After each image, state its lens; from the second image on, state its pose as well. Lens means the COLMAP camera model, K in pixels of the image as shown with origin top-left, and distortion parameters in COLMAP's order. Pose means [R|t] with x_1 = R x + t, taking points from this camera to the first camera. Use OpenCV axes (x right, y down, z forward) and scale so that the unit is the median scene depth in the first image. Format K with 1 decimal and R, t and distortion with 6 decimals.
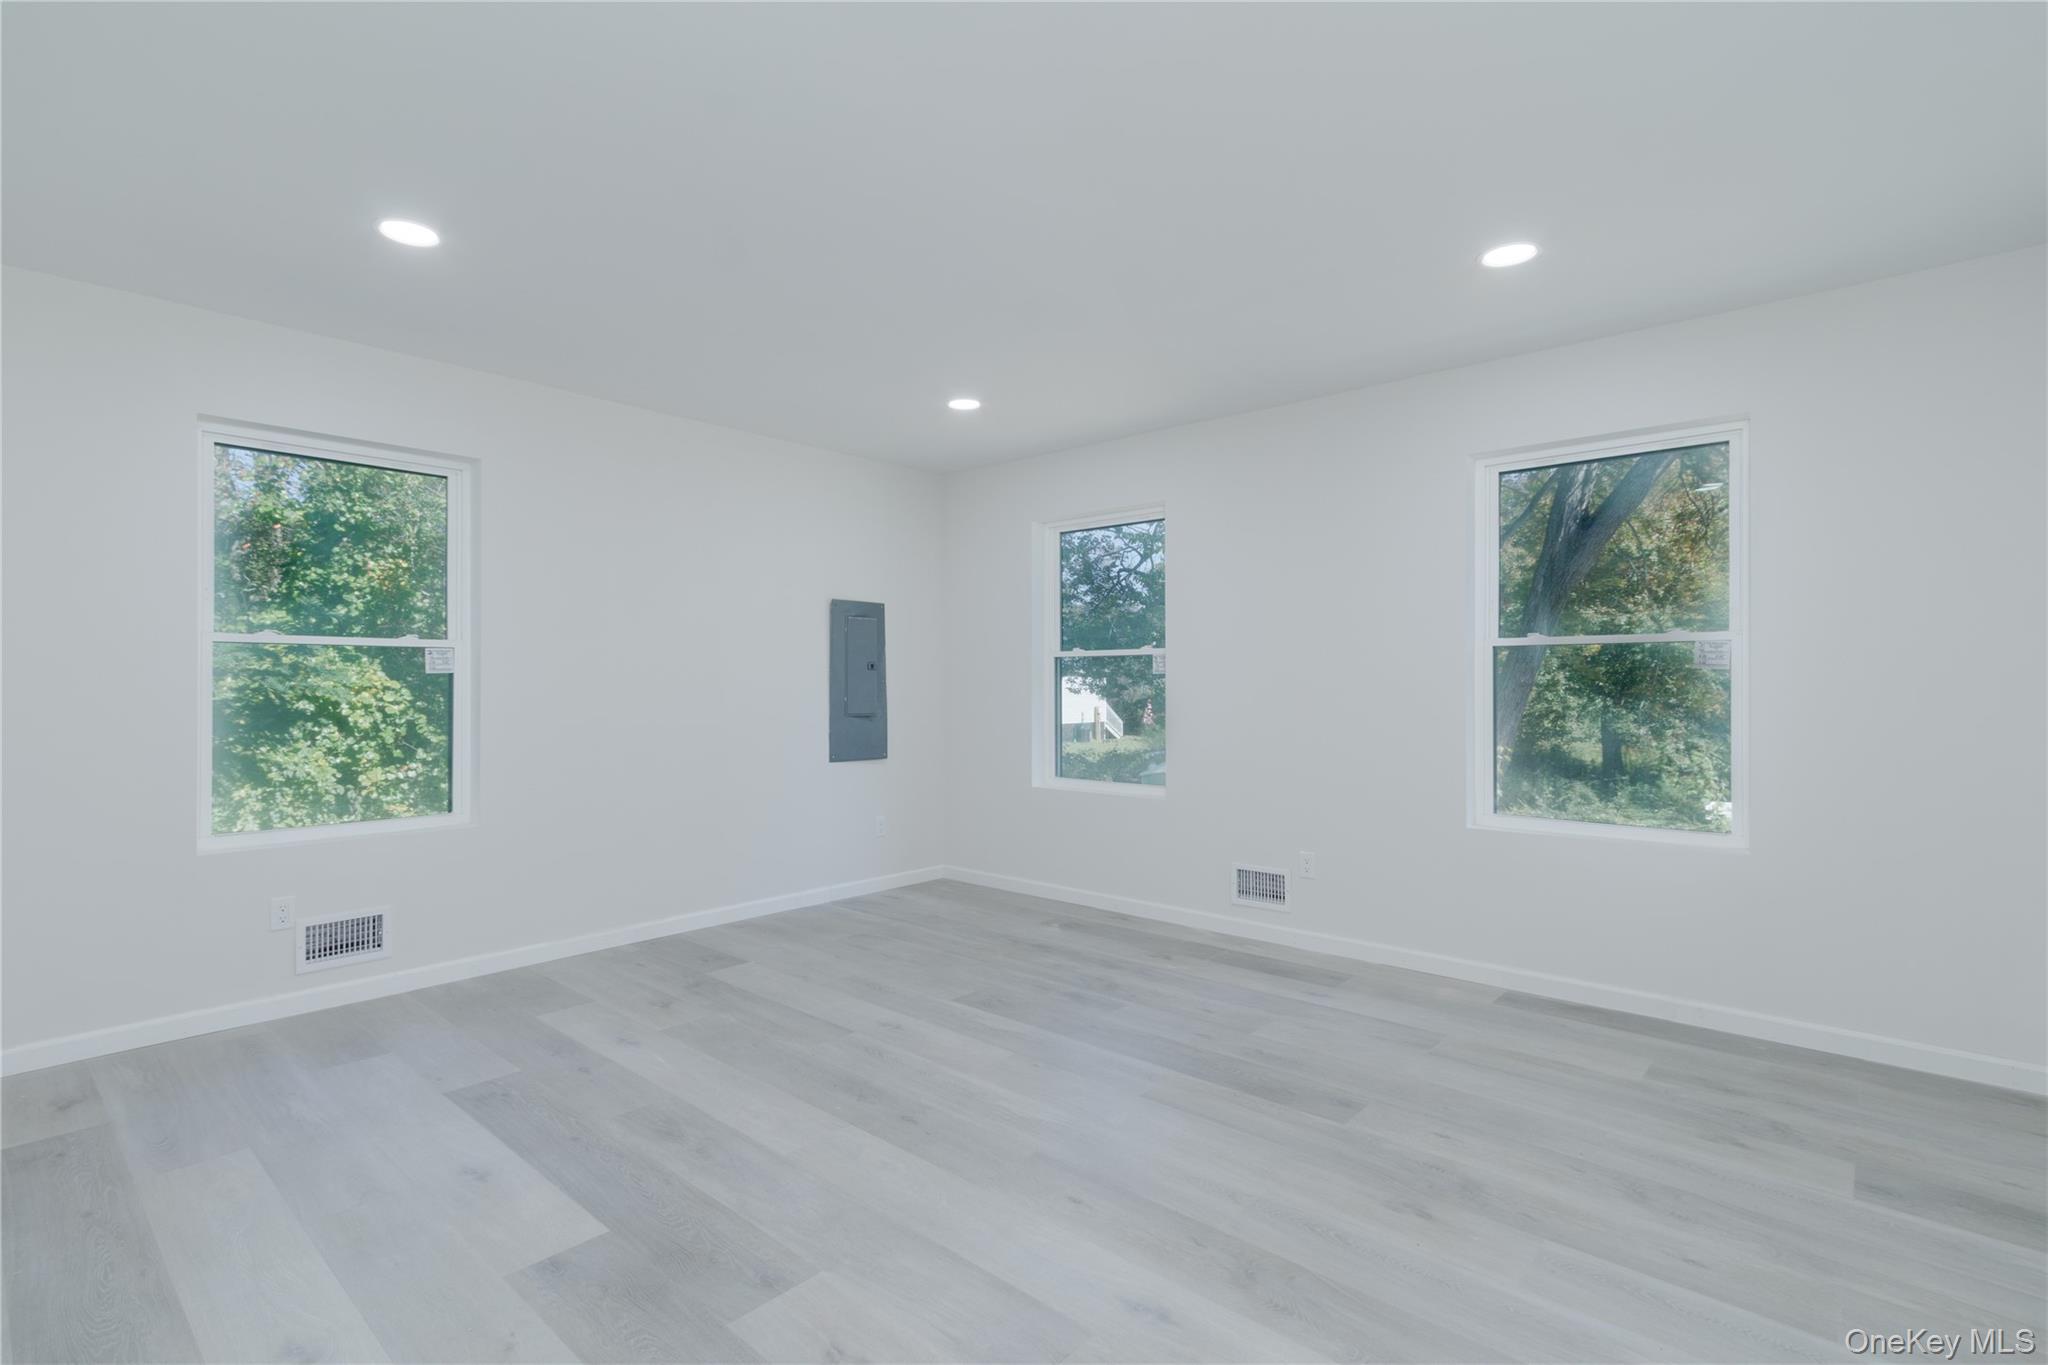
lens RADIAL K [[945.3, 0, 1006.8], [0, 945.3, 675.0], [0, 0, 1]] dist [0.005799, -0.000321]
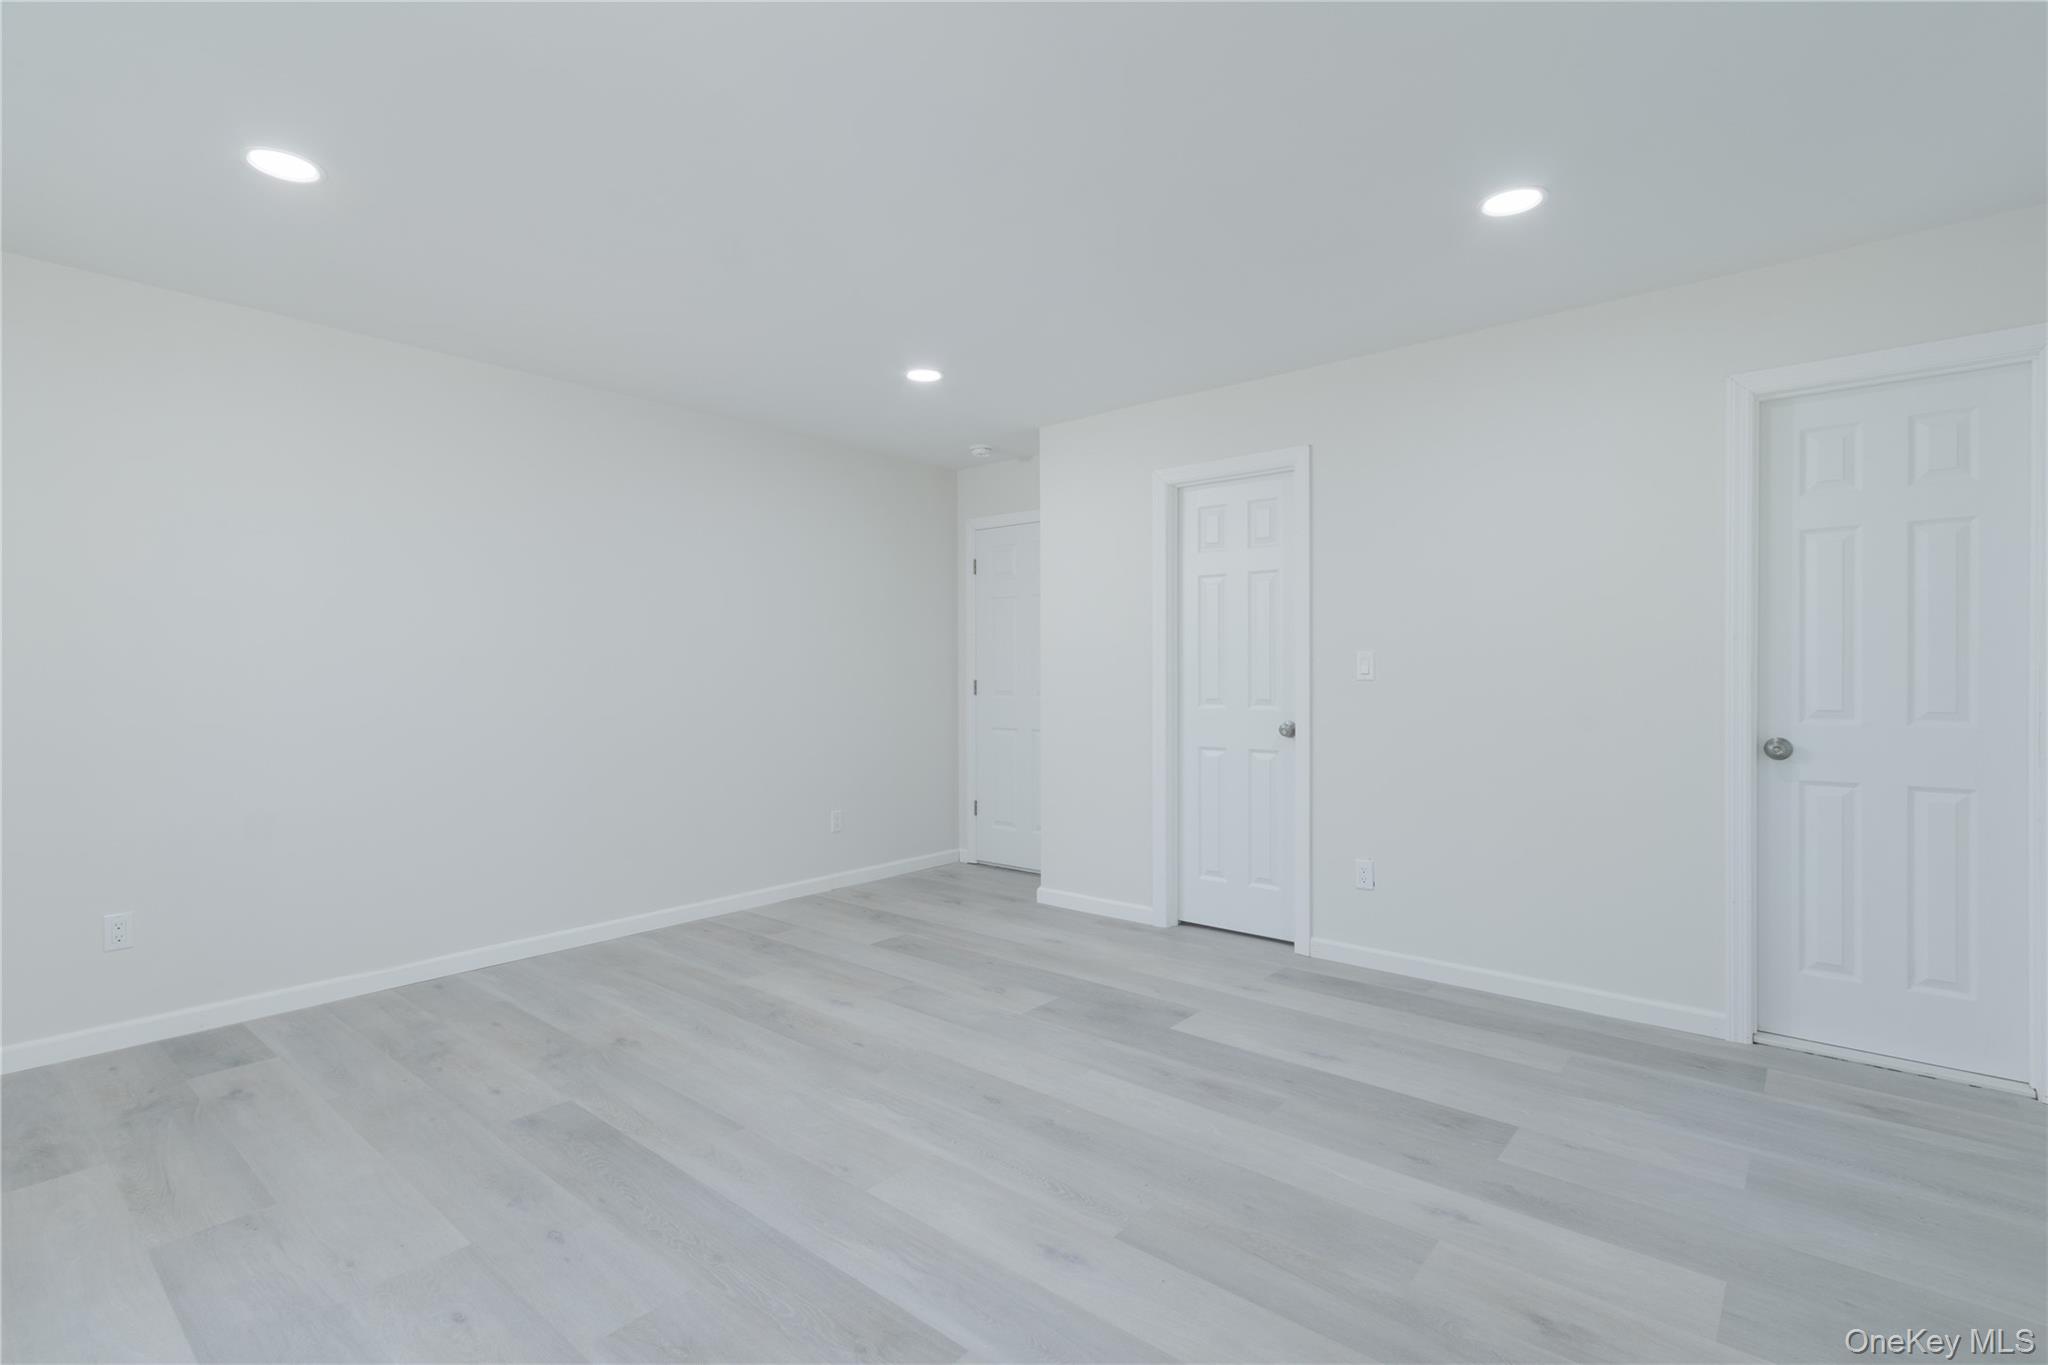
lens RADIAL K [[945.3, 0, 1006.8], [0, 945.3, 675.0], [0, 0, 1]] dist [0.005799, -0.000321]
pose [[-0.999700, 0.003875, -0.024175, -0.098709], [0.003926, 0.999990, -0.002074, 0.014148], [0.024167, -0.002168, -0.999706, 2.078209]]
